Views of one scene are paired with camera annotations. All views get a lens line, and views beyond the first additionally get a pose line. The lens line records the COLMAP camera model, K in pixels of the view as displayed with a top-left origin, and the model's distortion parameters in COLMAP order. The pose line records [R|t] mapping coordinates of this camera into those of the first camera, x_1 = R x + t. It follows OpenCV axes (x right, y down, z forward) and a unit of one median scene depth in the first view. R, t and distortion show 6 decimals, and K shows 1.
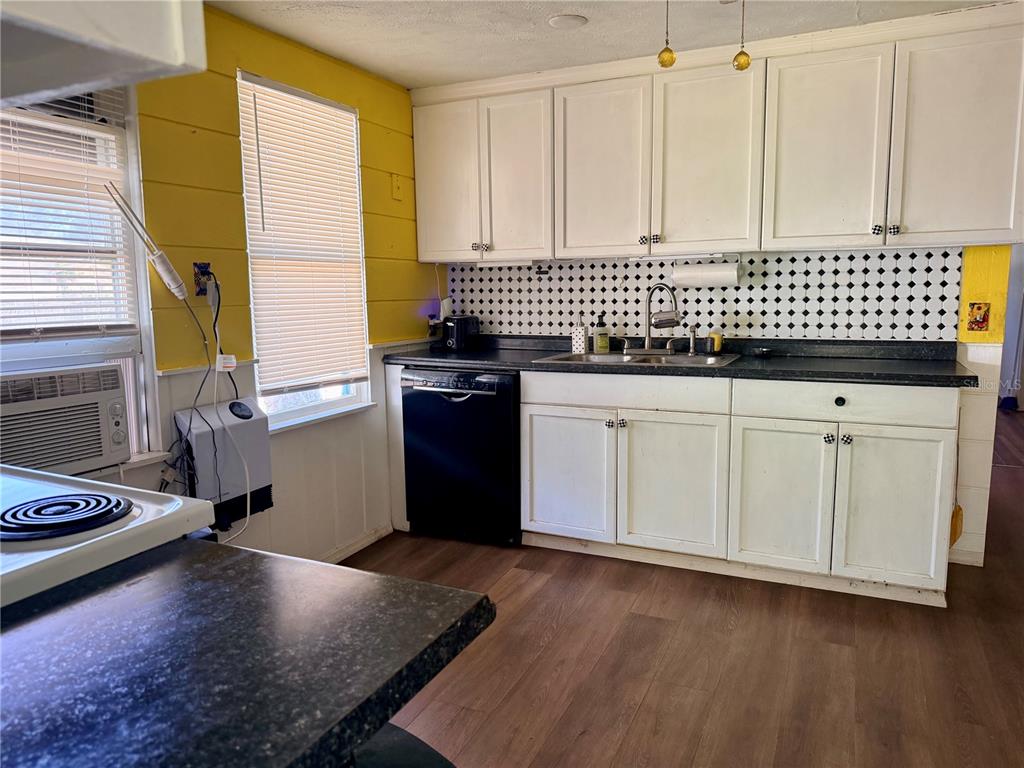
lens RADIAL K [[706.0, 0, 512.0], [0, 706.0, 384.0], [0, 0, 1]] dist [0.108889, -0.214915]
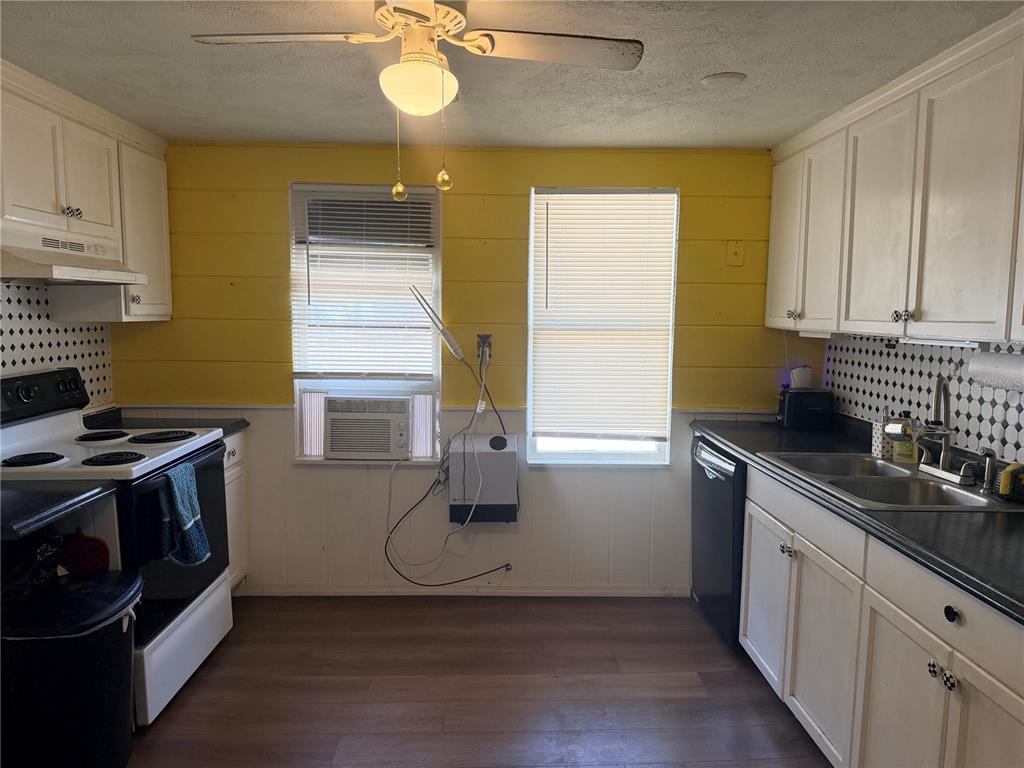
lens RADIAL K [[706.0, 0, 512.0], [0, 706.0, 384.0], [0, 0, 1]] dist [0.108889, -0.214915]
pose [[0.452879, 0.106107, -0.885236, 0.658695], [-0.135807, 0.989516, 0.049129, -0.117754], [0.881168, 0.097972, 0.462541, 0.330714]]
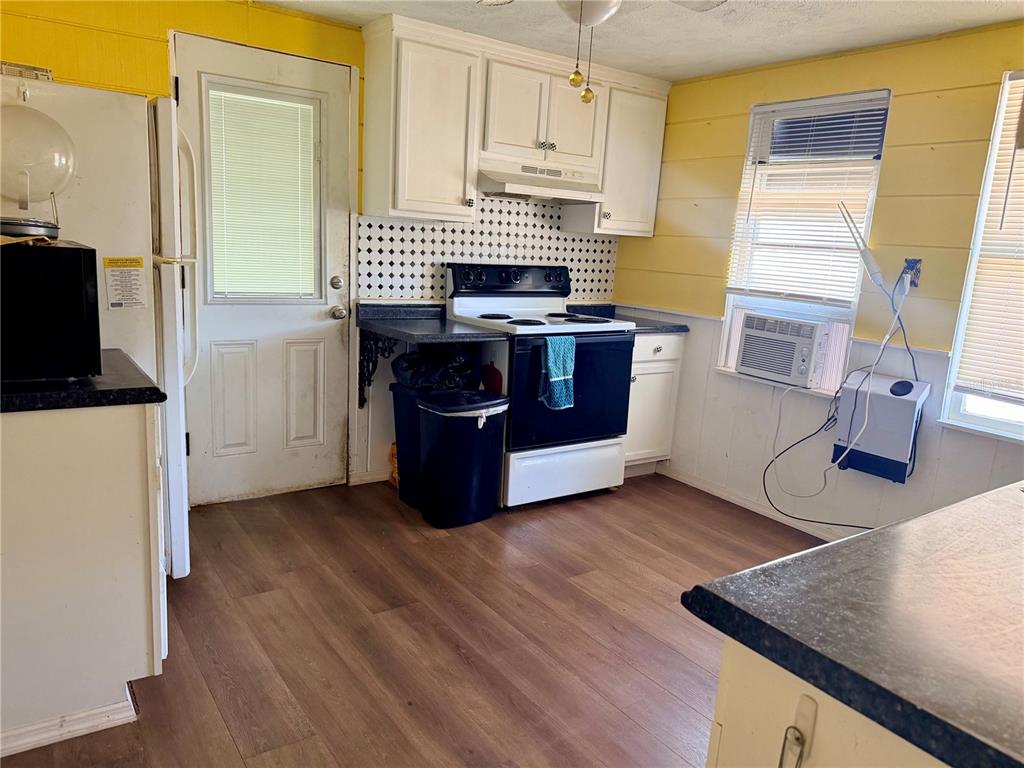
lens RADIAL K [[706.0, 0, 512.0], [0, 706.0, 384.0], [0, 0, 1]] dist [0.108889, -0.214915]
pose [[-0.489345, 0.154172, -0.858354, 0.748328], [-0.171444, 0.948036, 0.268020, -0.140056], [0.855072, 0.278314, -0.437485, 0.799589]]
